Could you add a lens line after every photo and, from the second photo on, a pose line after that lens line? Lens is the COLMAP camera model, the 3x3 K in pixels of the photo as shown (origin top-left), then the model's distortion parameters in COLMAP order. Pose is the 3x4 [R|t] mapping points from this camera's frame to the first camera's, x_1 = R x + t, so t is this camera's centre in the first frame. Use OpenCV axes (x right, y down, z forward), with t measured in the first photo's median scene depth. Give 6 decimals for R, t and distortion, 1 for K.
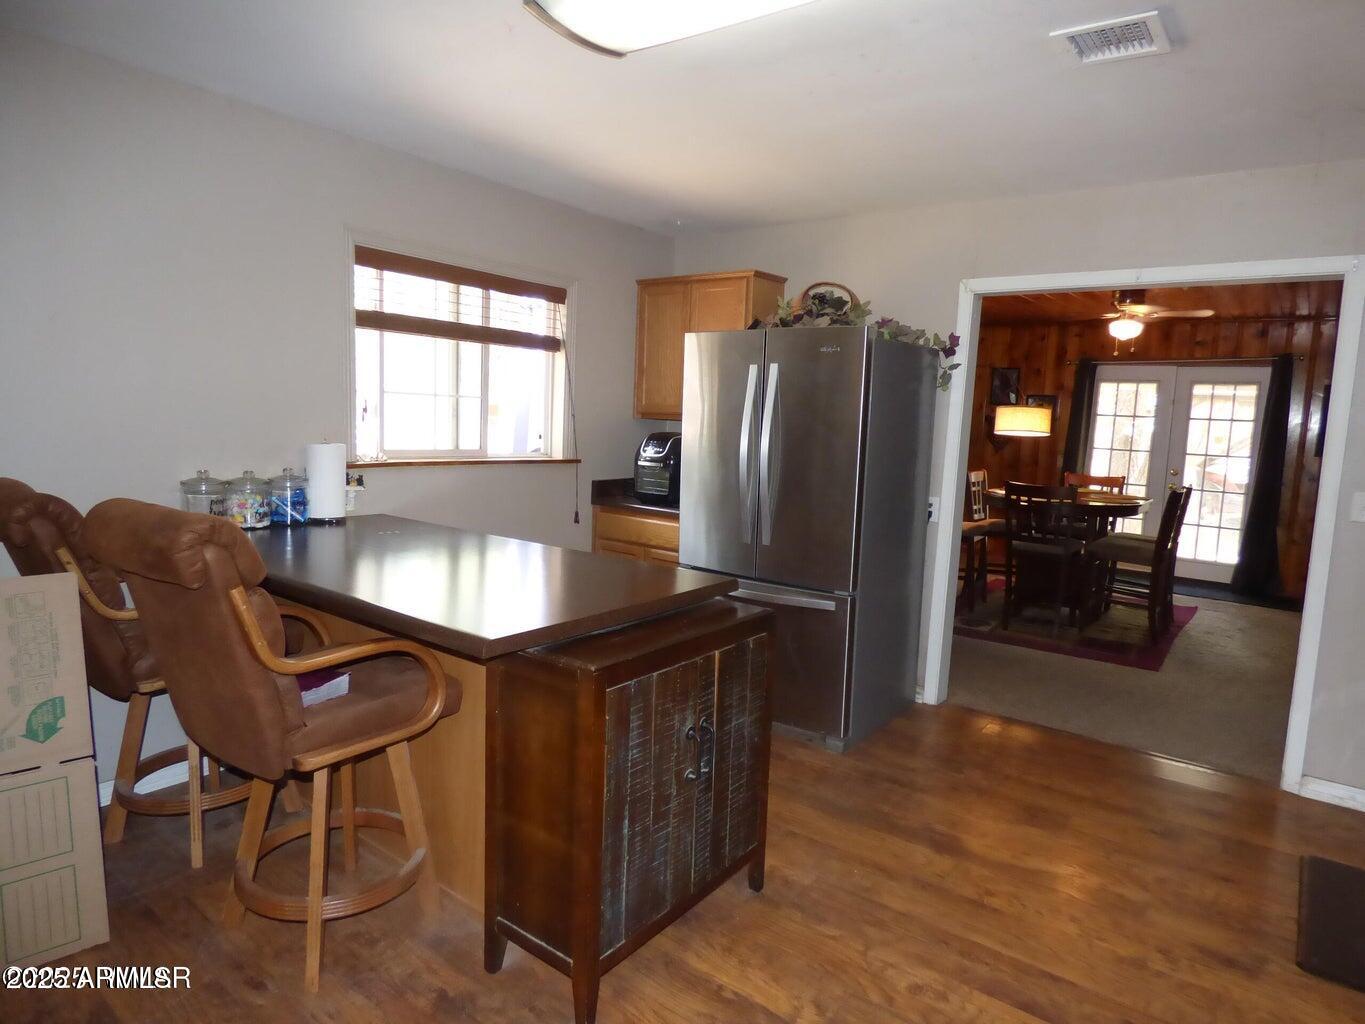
lens RADIAL K [[848.2, 0, 682.5], [0, 848.2, 512.0], [0, 0, 1]] dist [0.003179, -0.000165]
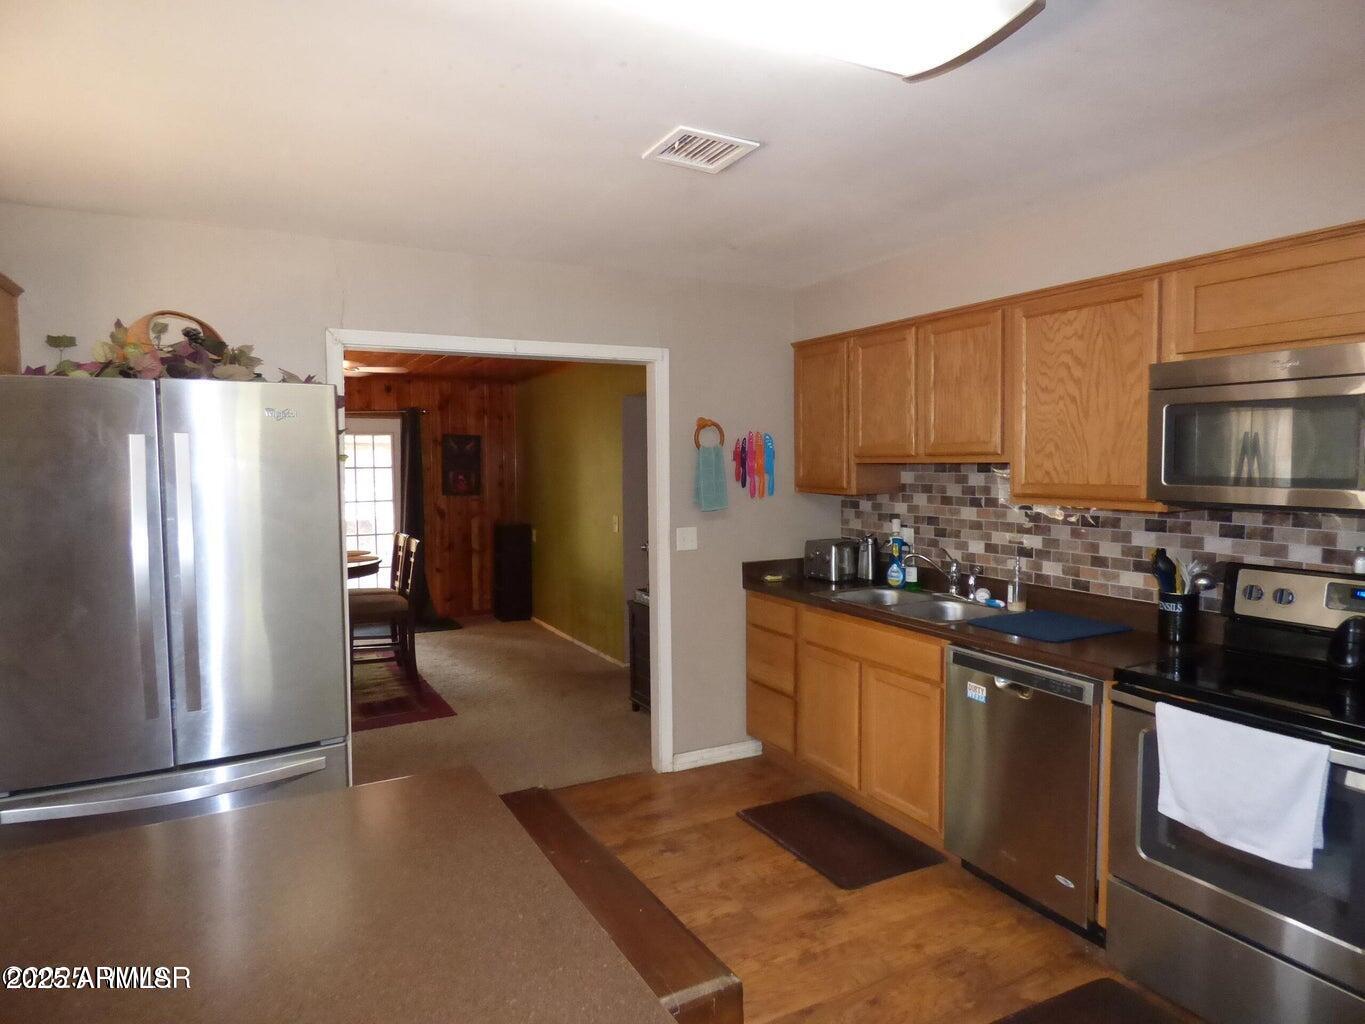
lens RADIAL K [[848.2, 0, 682.5], [0, 848.2, 512.0], [0, 0, 1]] dist [0.003179, -0.000165]
pose [[0.403431, -0.097071, 0.909847, -0.379487], [0.133122, 0.990004, 0.046596, -0.105443], [-0.905275, 0.102322, 0.412320, 0.437120]]
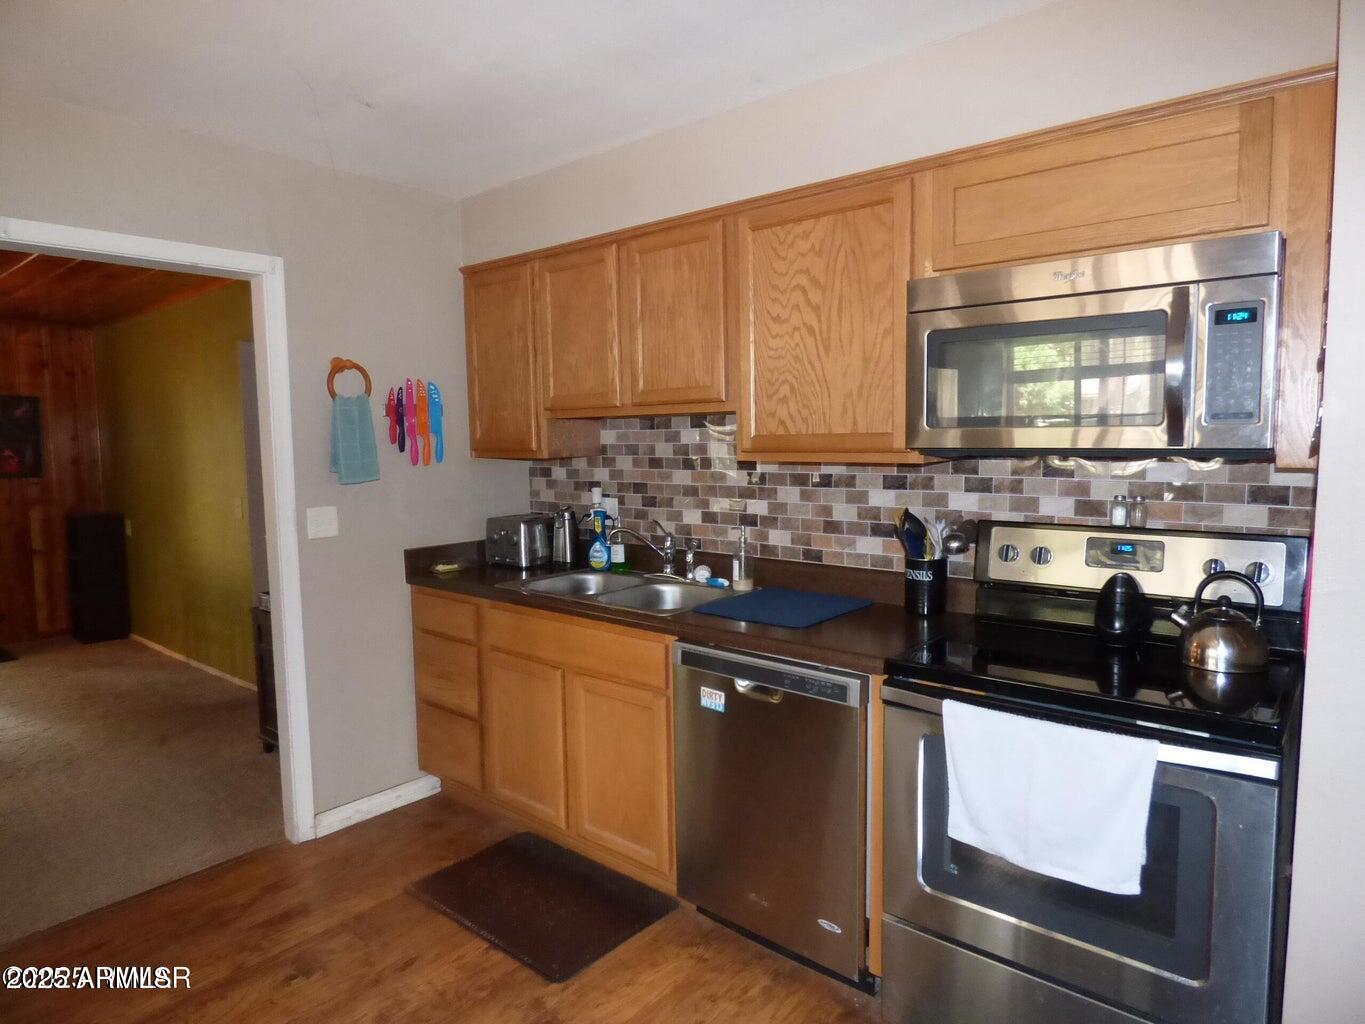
lens RADIAL K [[835.9, 0, 693.2], [0, 835.9, 508.2], [0, 0, 1]] dist [-0.024213, 0.000234]
pose [[0.030449, -0.122734, 0.991972, -0.115162], [0.135463, 0.983783, 0.117563, -0.072551], [-0.990314, 0.130796, 0.046581, 0.511238]]
